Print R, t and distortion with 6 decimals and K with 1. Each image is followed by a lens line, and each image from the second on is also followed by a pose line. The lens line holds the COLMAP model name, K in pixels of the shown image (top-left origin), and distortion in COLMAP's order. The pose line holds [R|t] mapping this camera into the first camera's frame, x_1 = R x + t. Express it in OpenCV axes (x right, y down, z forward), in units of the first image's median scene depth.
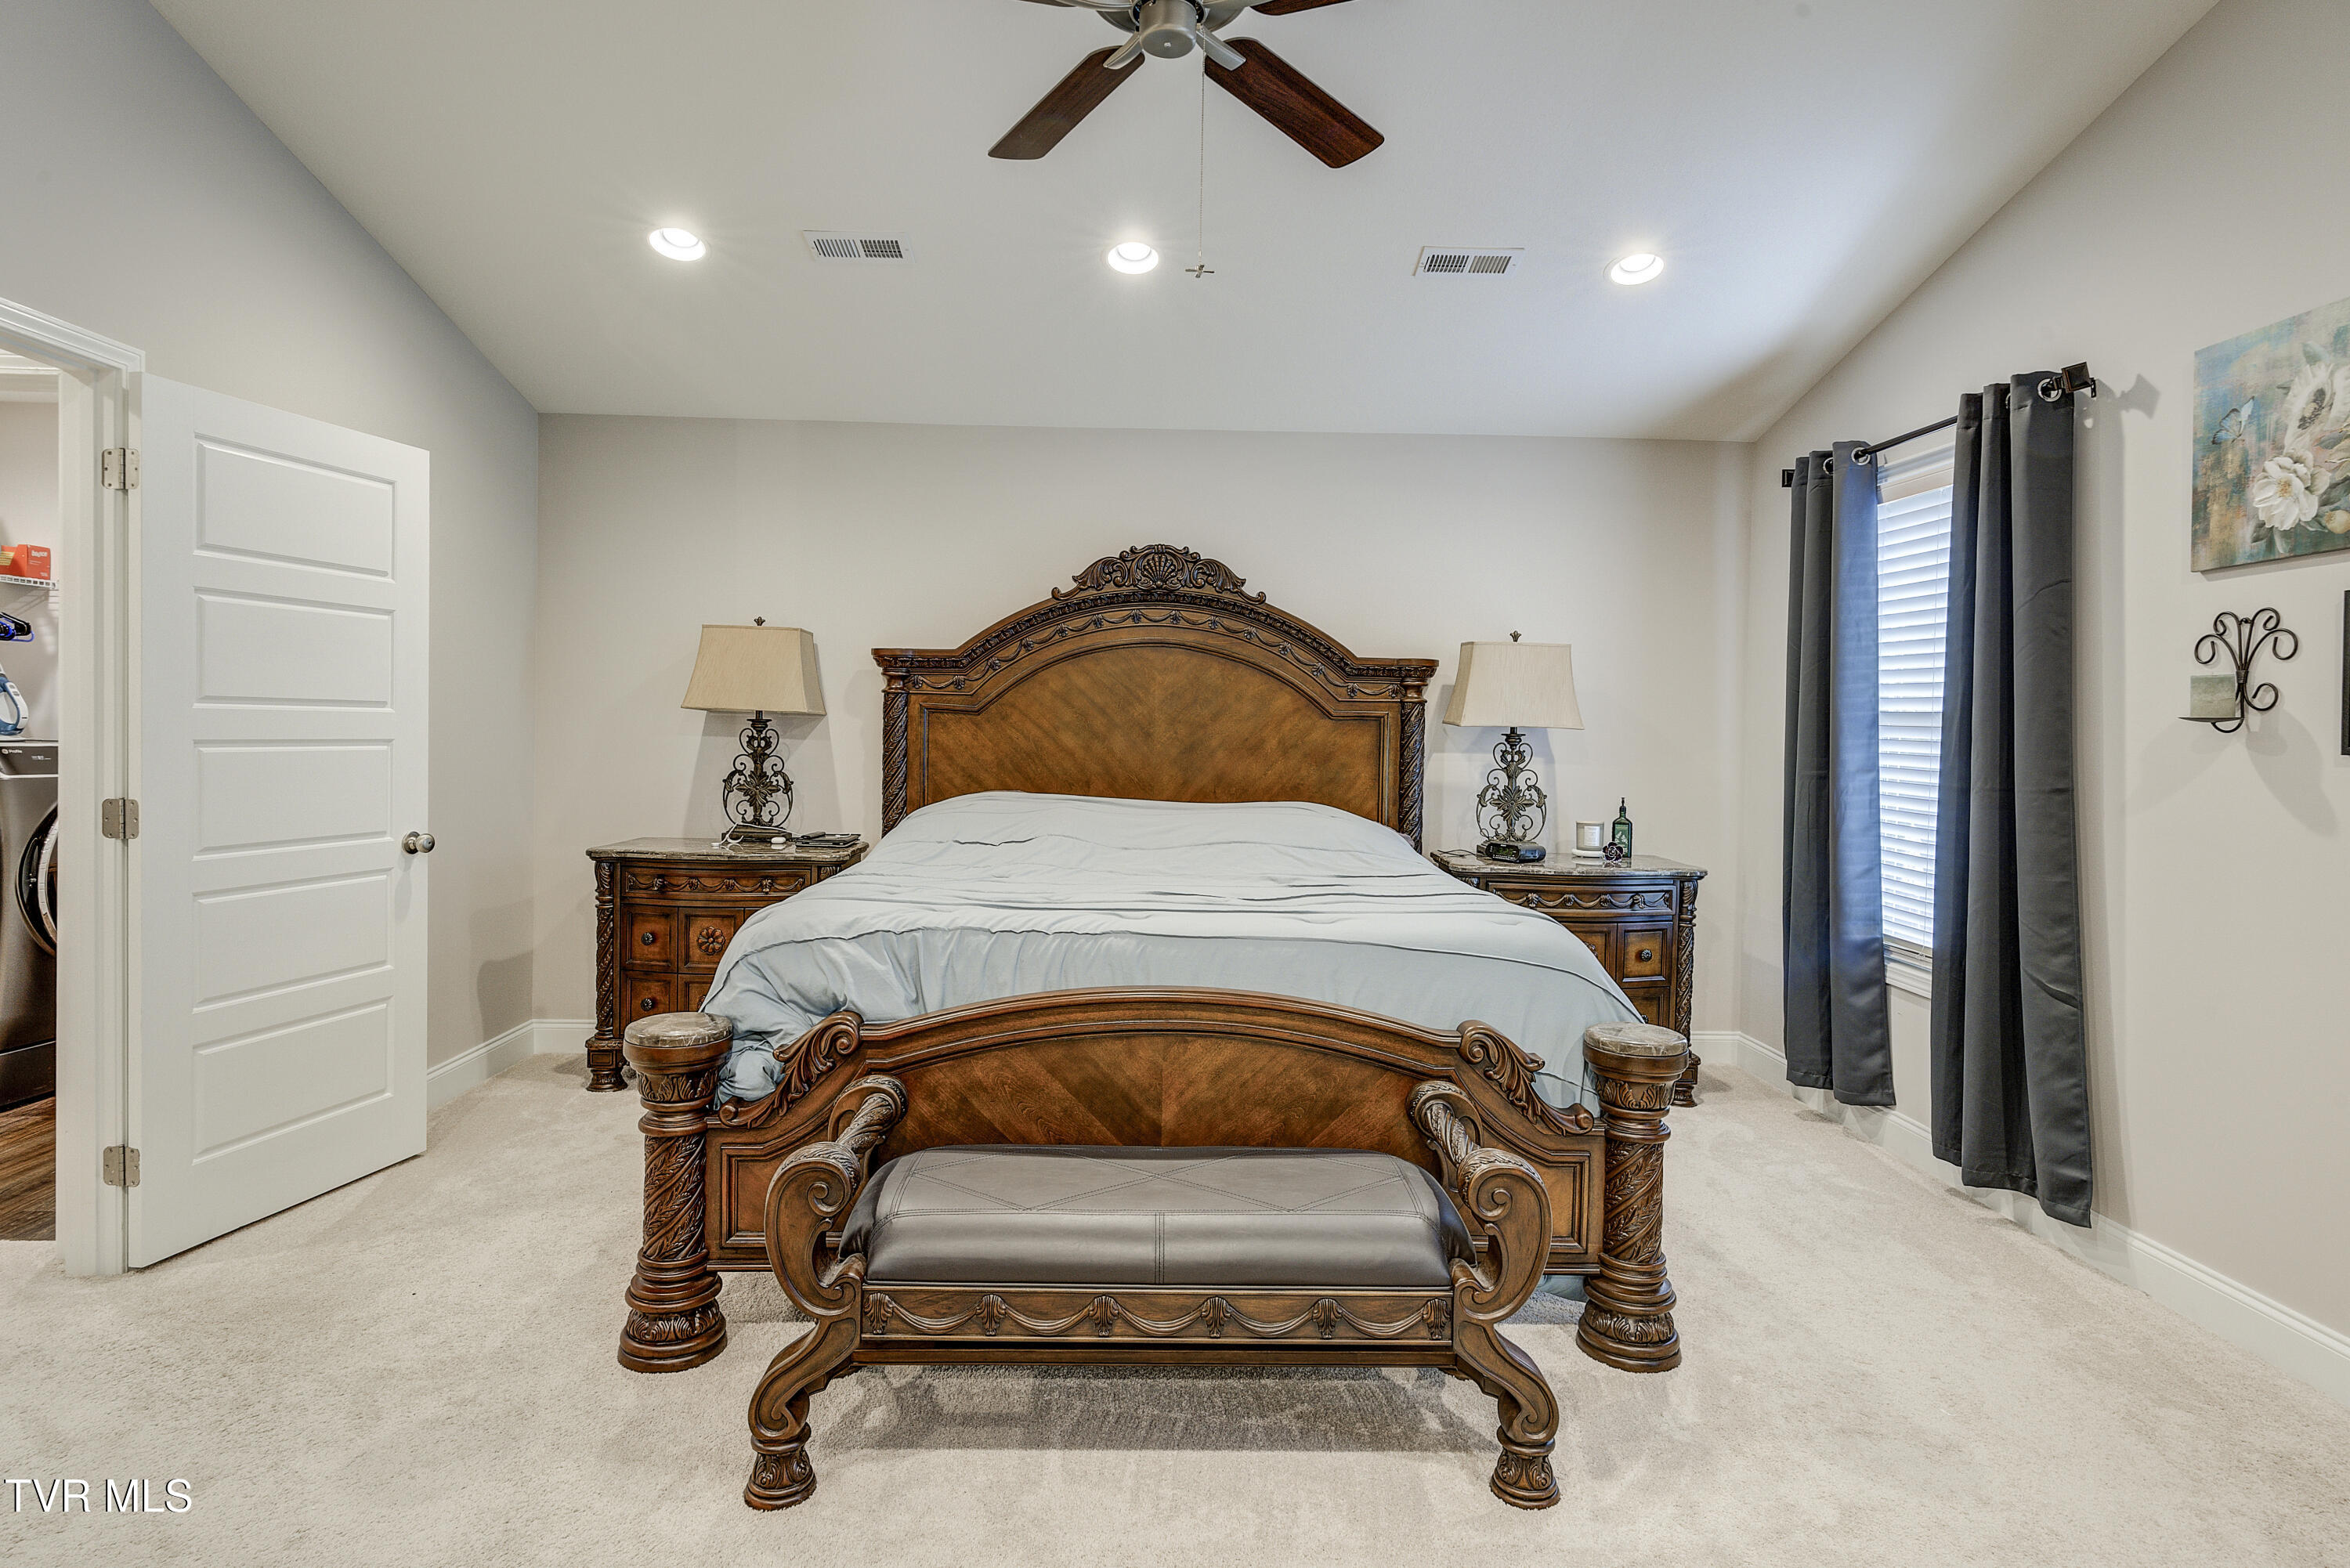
lens RADIAL K [[1231.7, 0, 1175.0], [0, 1231.7, 784.0], [0, 0, 1]] dist [0.002451, 0.000850]
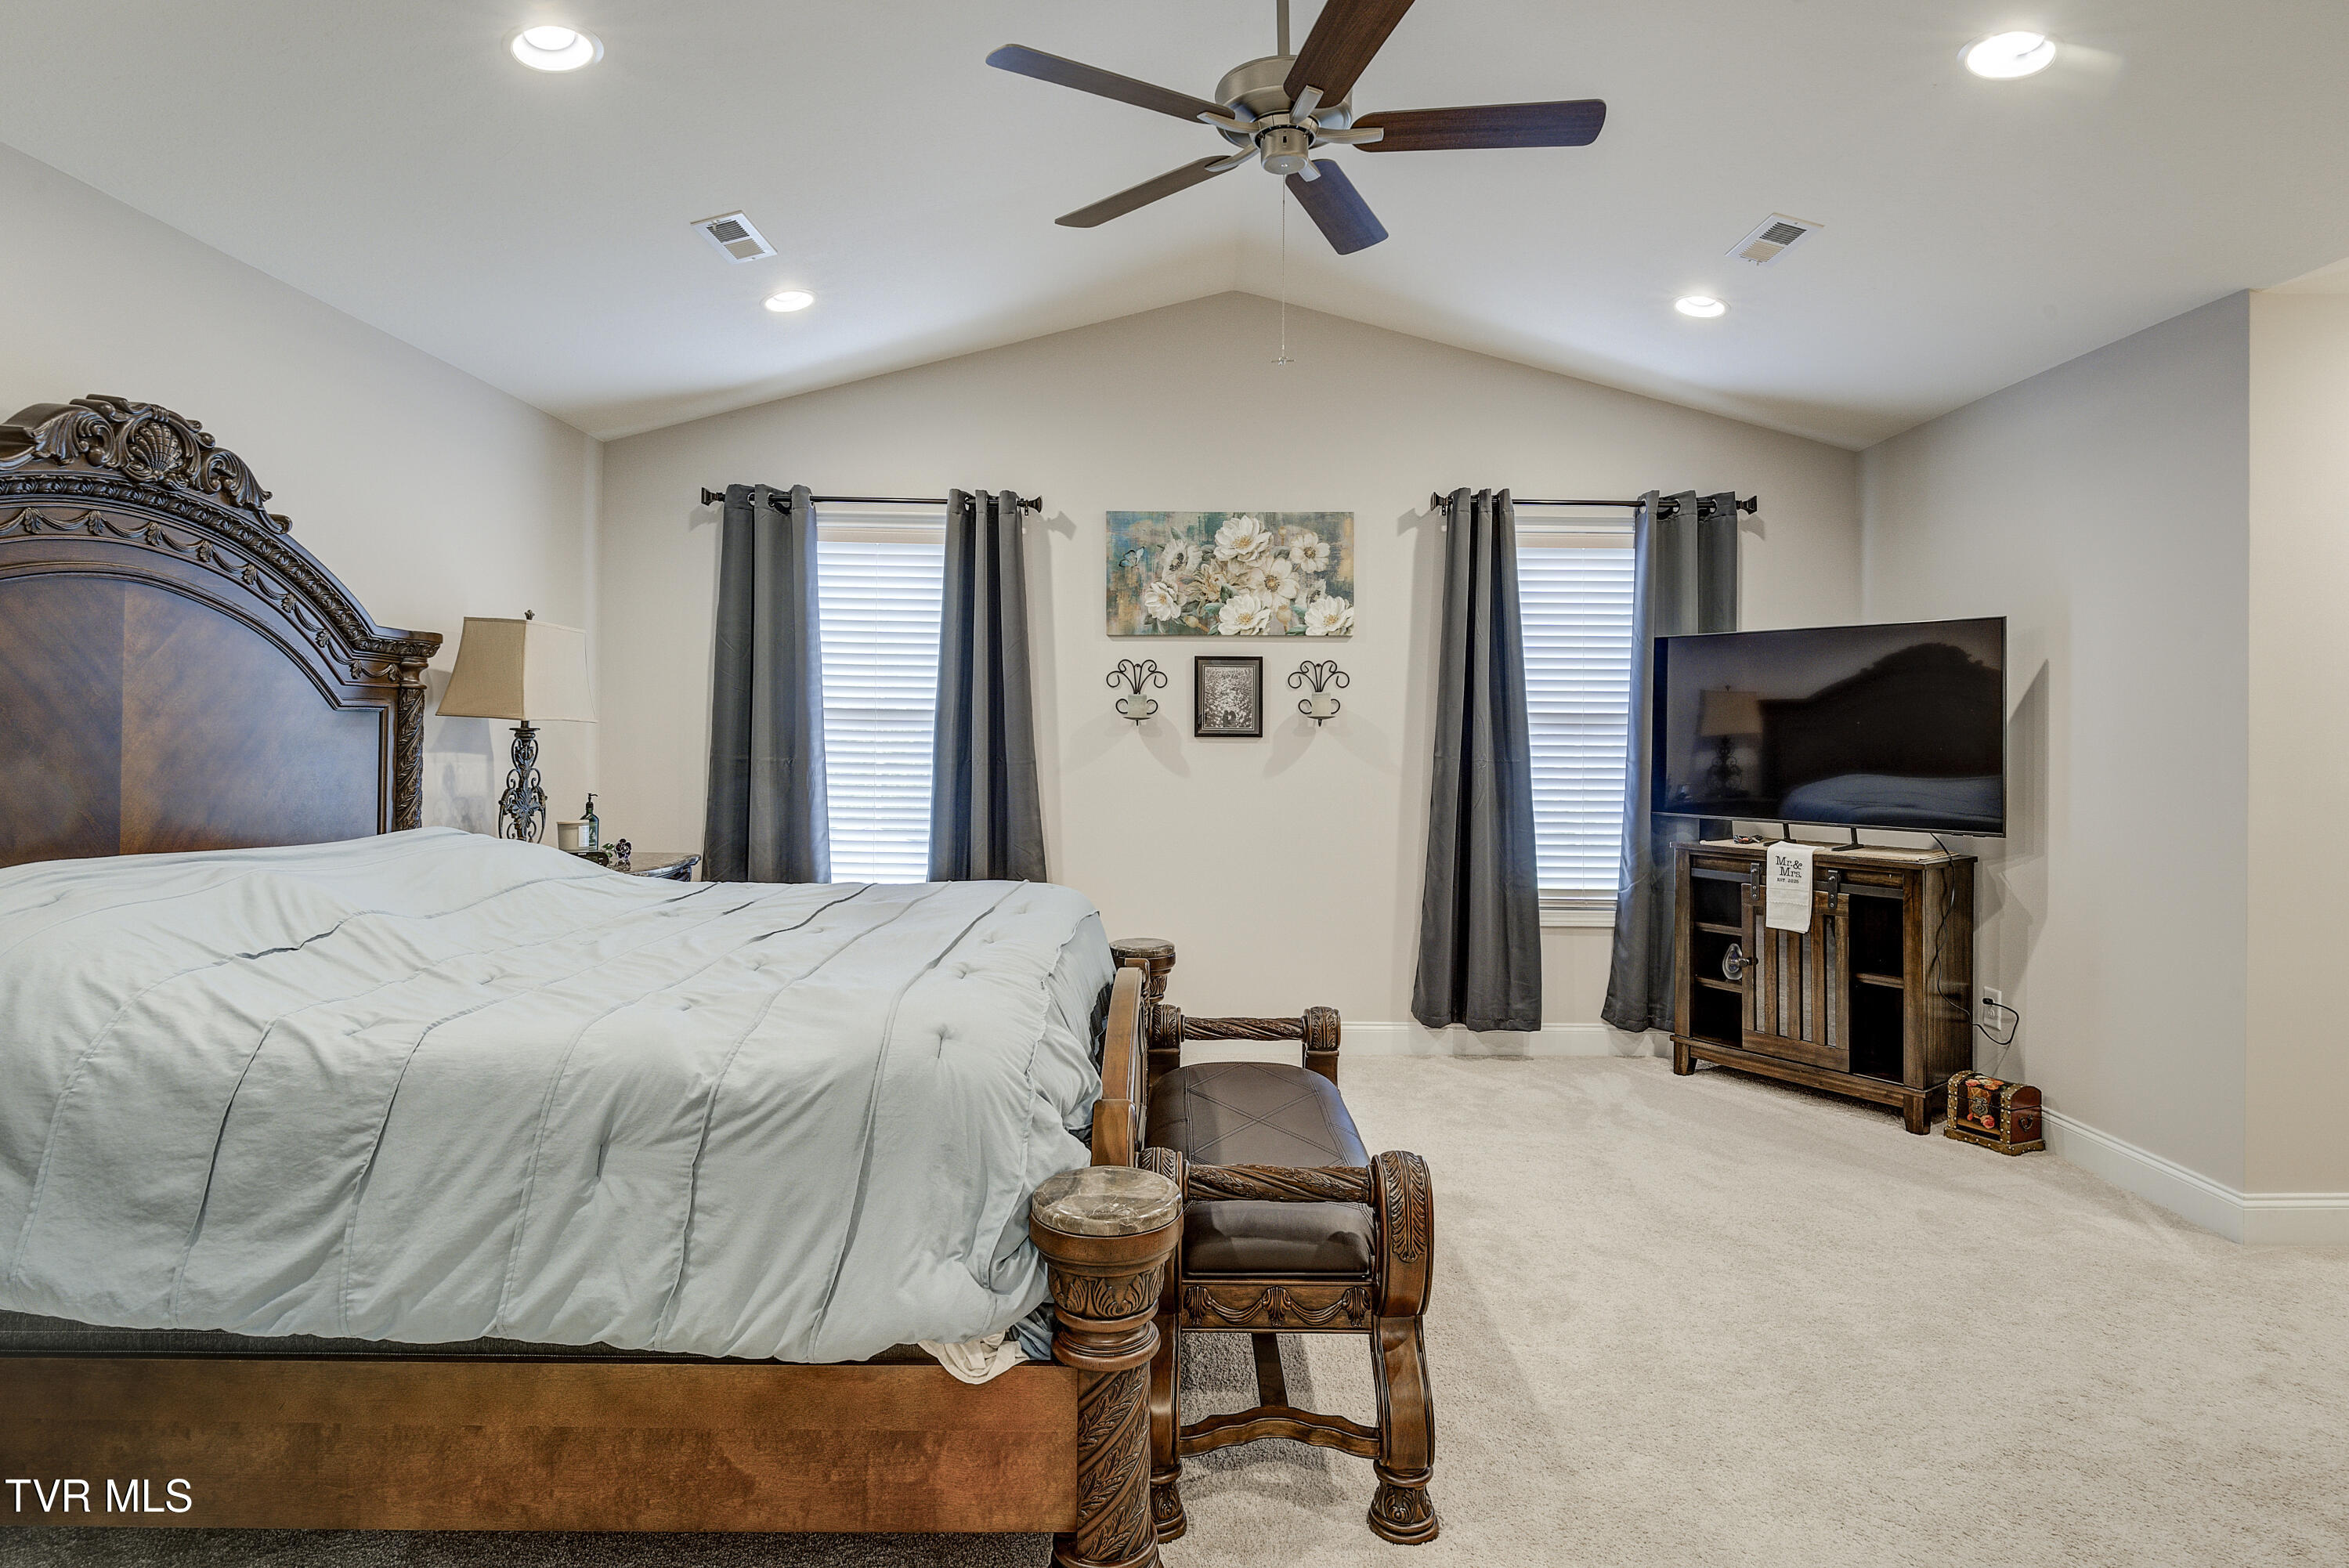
lens RADIAL K [[1231.2, 0, 1174.5], [0, 1231.2, 784.0], [0, 0, 1]] dist [0.002451, 0.000850]
pose [[0.038141, -0.056504, 0.997674, -0.982936], [0.039093, 0.997720, 0.055012, -0.052914], [-0.998507, 0.036904, 0.040263, 0.863201]]
